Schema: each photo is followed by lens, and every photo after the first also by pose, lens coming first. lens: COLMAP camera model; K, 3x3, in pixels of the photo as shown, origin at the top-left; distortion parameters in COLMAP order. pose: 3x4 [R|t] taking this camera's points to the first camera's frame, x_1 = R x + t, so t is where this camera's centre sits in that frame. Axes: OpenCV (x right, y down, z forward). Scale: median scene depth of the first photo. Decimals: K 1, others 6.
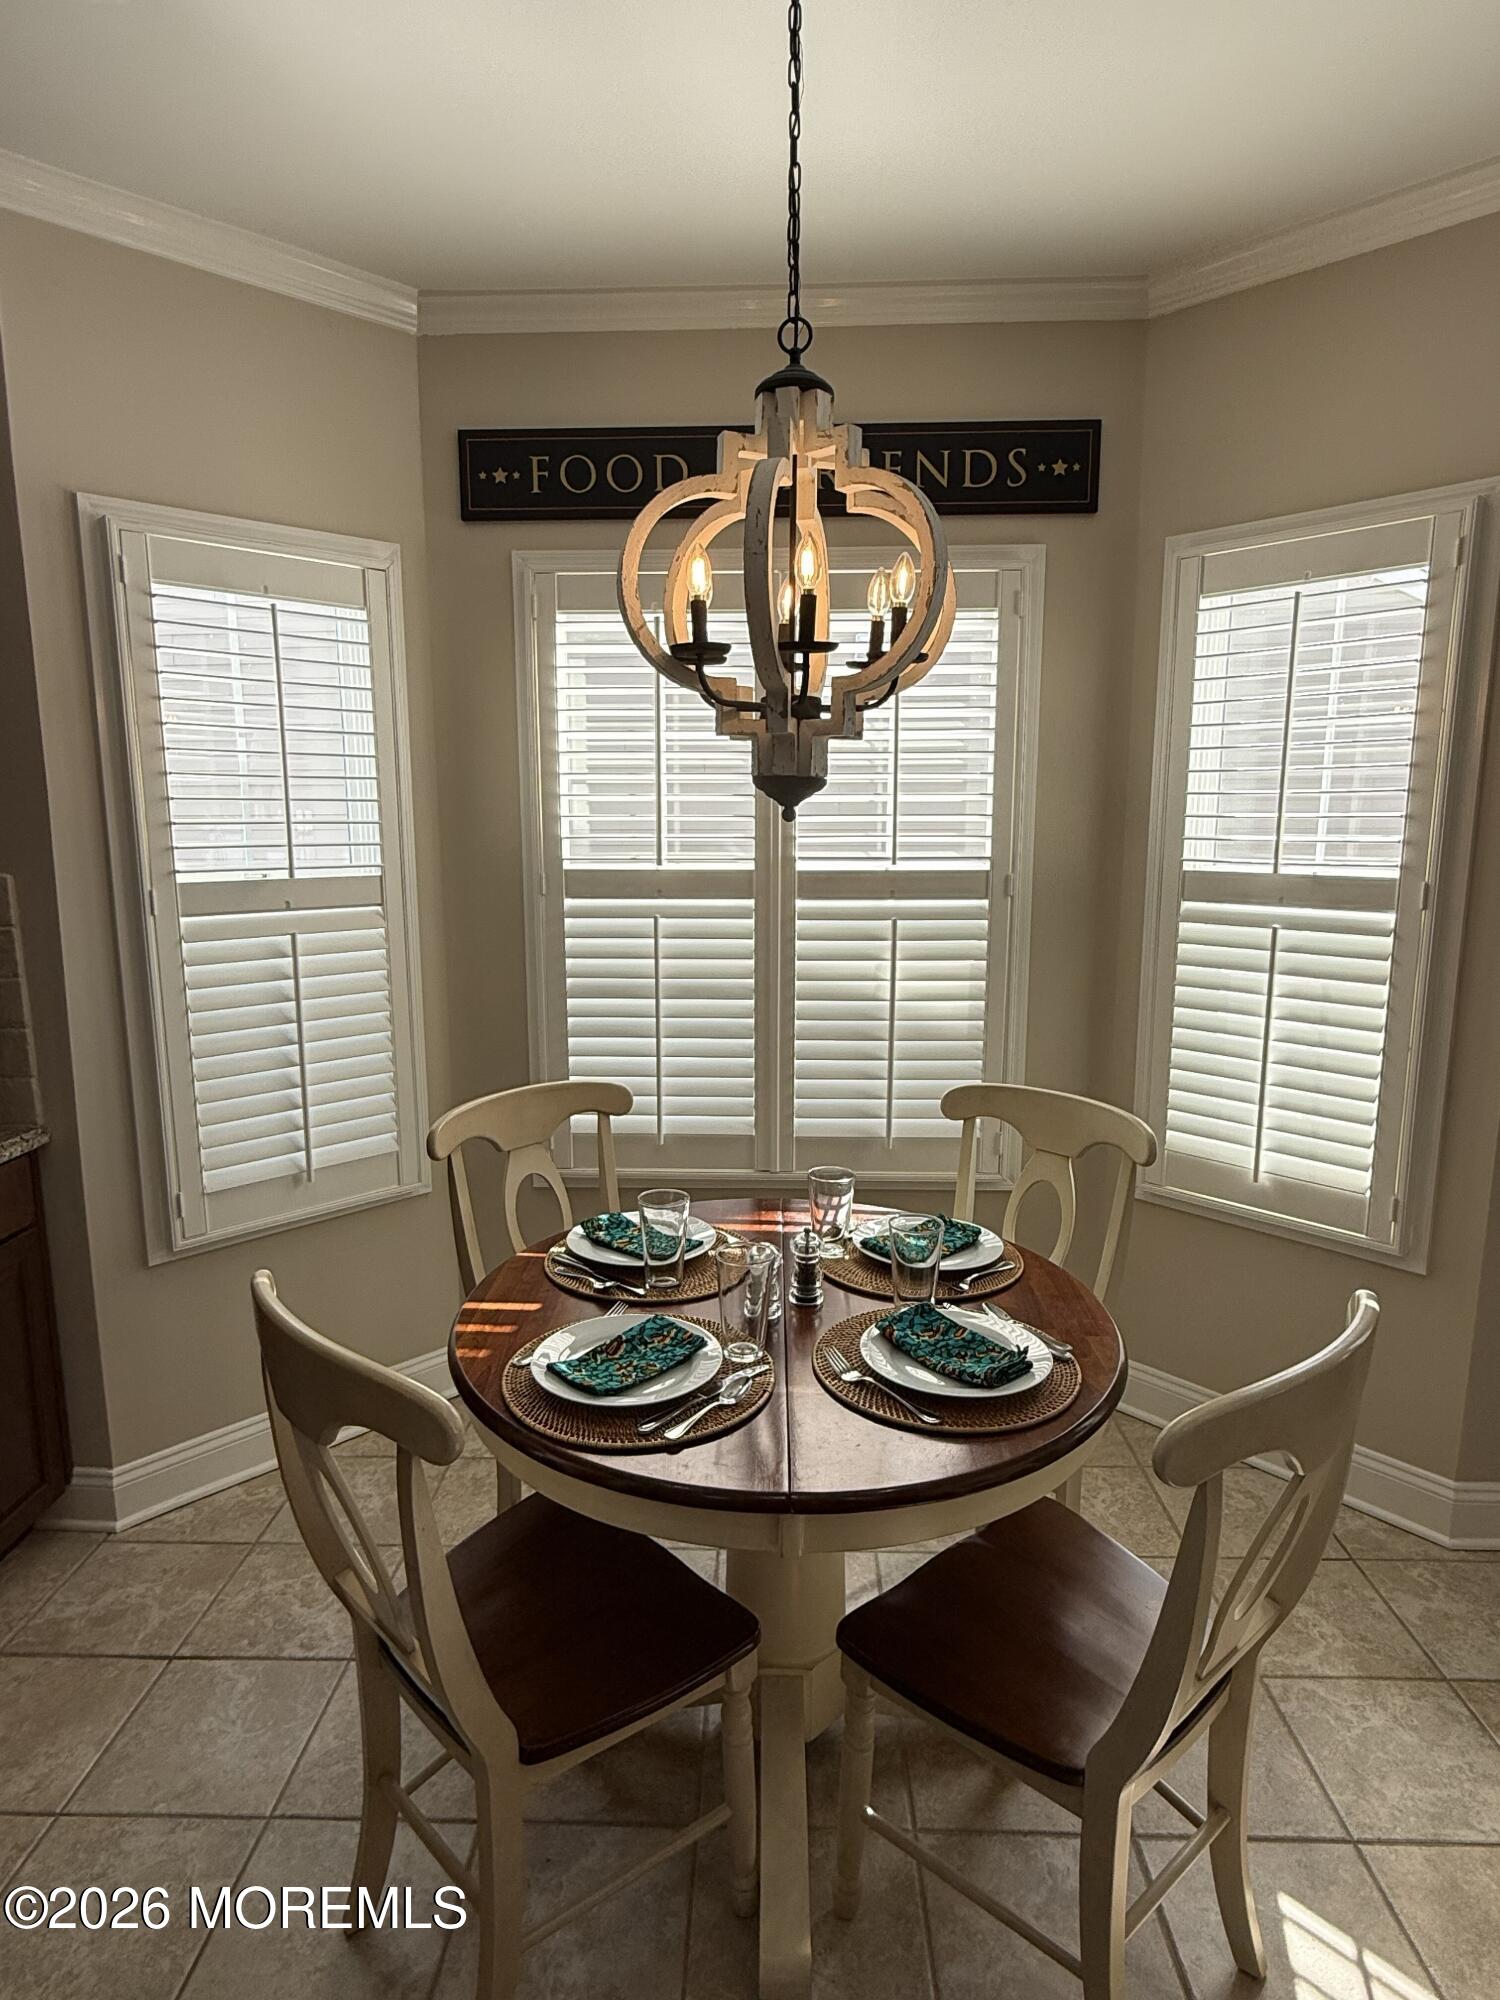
lens RADIAL K [[1120.2, 0, 750.0], [0, 1120.2, 1000.0], [0, 0, 1]] dist [0.000057, 0.000030]
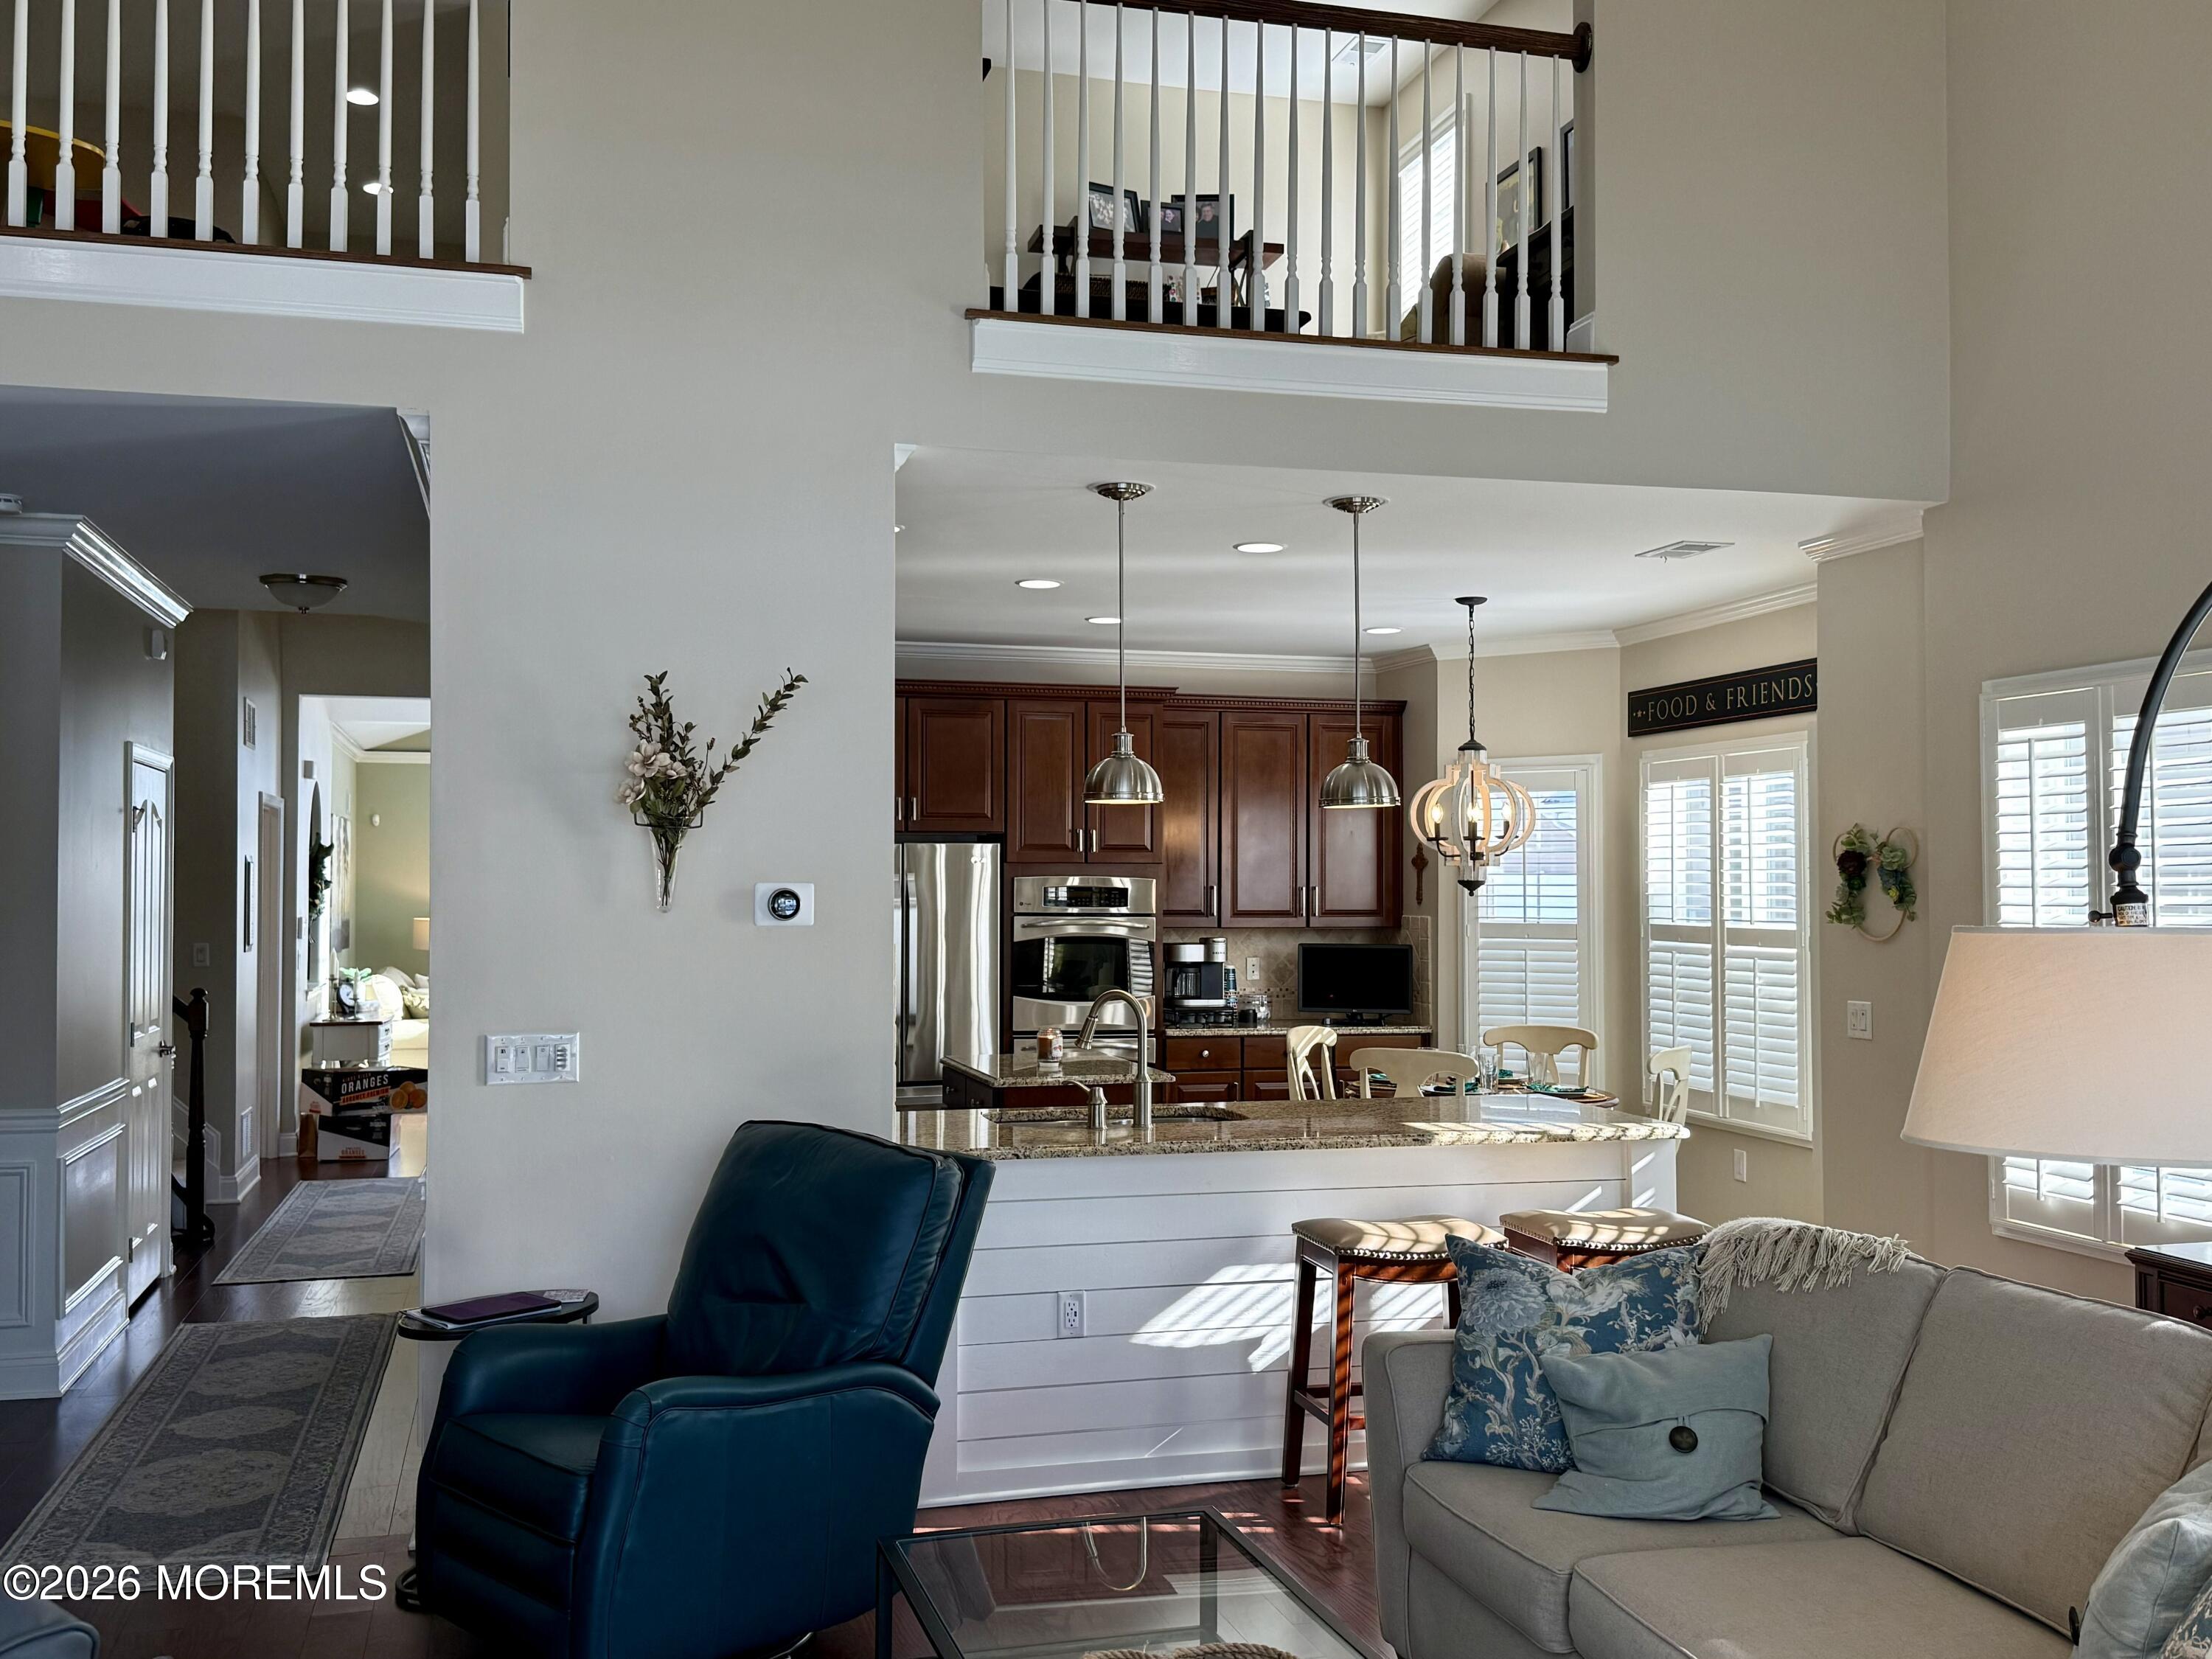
lens RADIAL K [[2038.0, 0, 1106.0], [0, 2038.0, 829.5], [0, 0, 1]] dist [0.000006, -0.001079]
pose [[0.296859, -0.024565, -0.954605, 2.639374], [-0.155698, 0.985046, -0.073767, 0.106157], [0.942143, 0.170529, 0.288596, -0.749453]]
